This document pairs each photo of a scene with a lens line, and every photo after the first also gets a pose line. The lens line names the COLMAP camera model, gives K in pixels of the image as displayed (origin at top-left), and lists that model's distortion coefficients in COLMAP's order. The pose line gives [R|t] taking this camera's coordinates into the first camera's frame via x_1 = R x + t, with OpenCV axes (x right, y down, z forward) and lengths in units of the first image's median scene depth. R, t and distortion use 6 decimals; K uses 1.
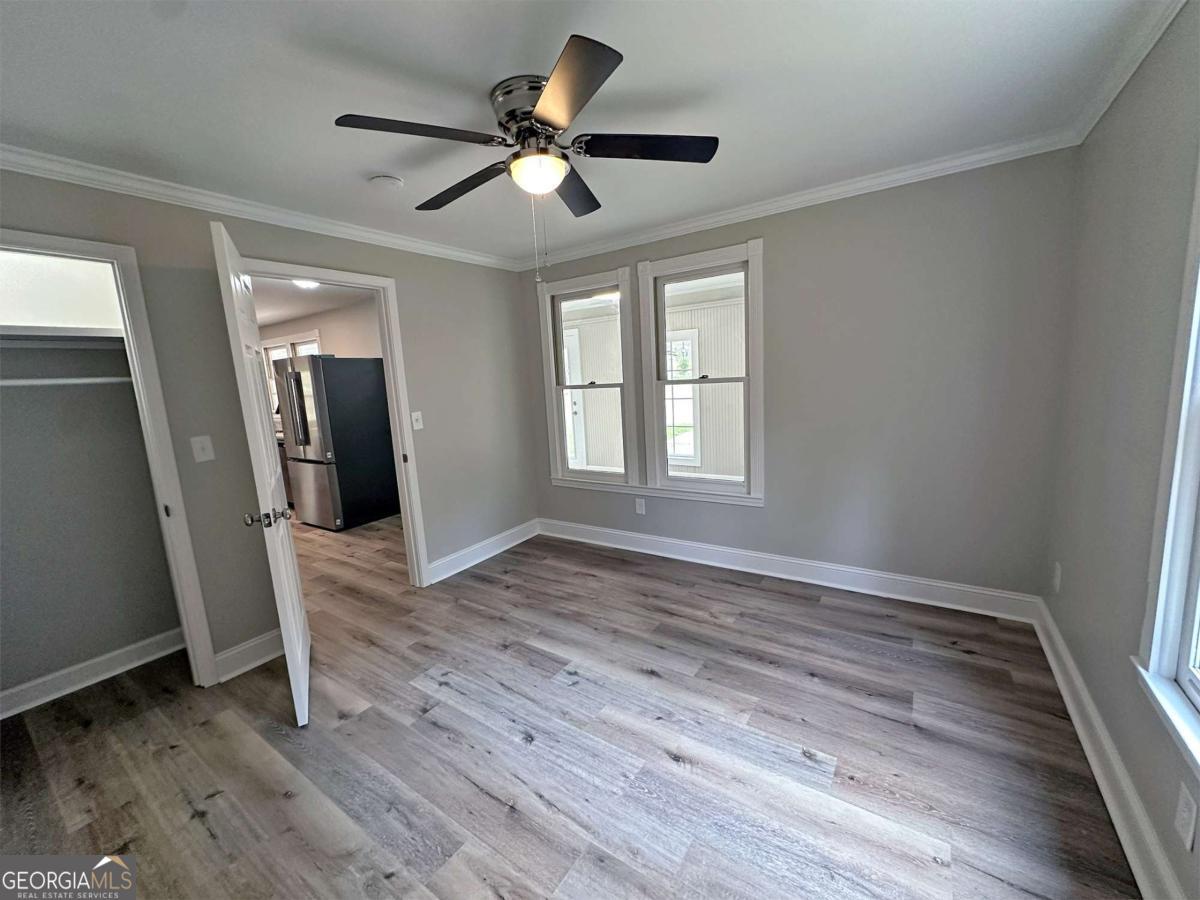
lens RADIAL K [[478.1, 0, 601.6], [0, 478.1, 449.7], [0, 0, 1]] dist [-0.000912, 0.000027]
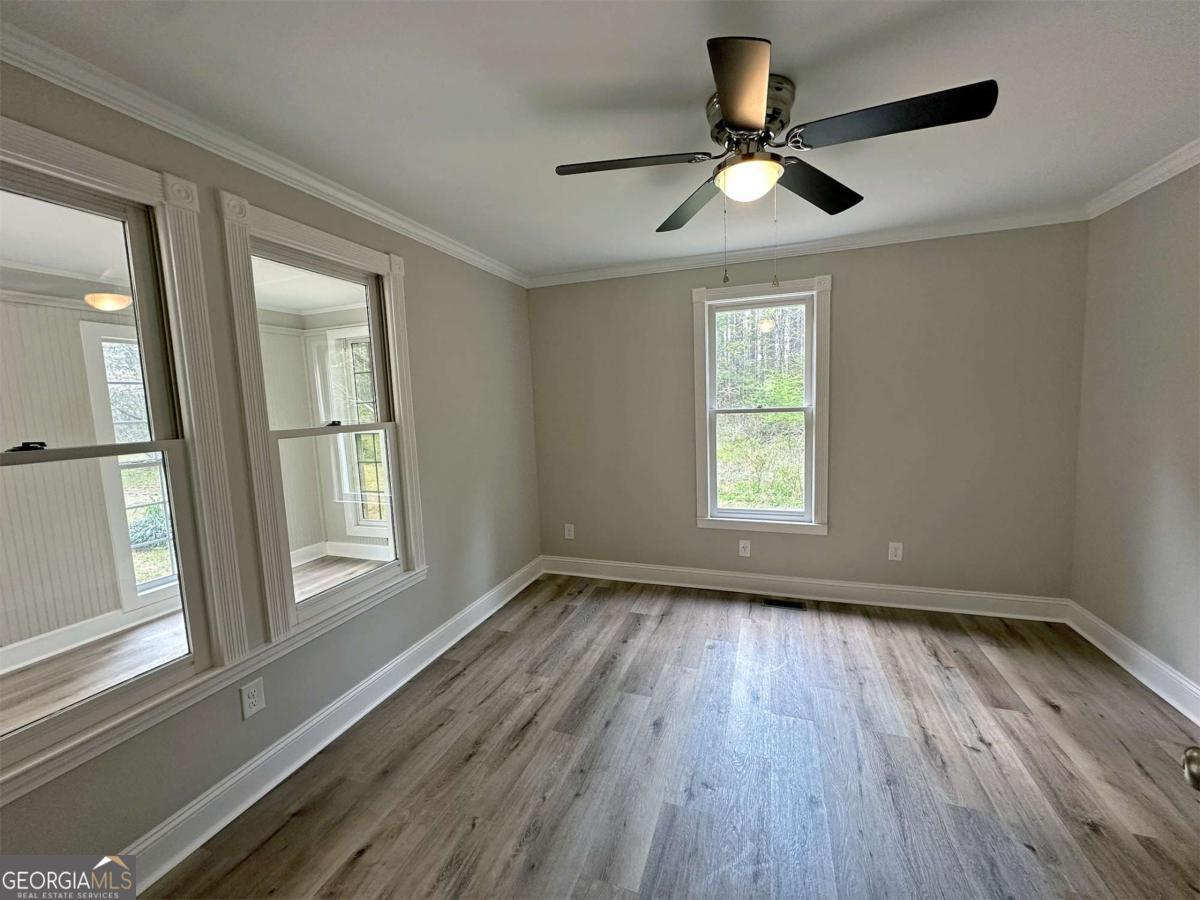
lens RADIAL K [[478.1, 0, 601.6], [0, 478.1, 449.7], [0, 0, 1]] dist [-0.000912, 0.000027]
pose [[-0.250618, -0.034260, 0.967480, -0.633837], [0.199926, 0.975998, 0.086351, -0.127991], [-0.947217, 0.215065, -0.237753, 1.037129]]
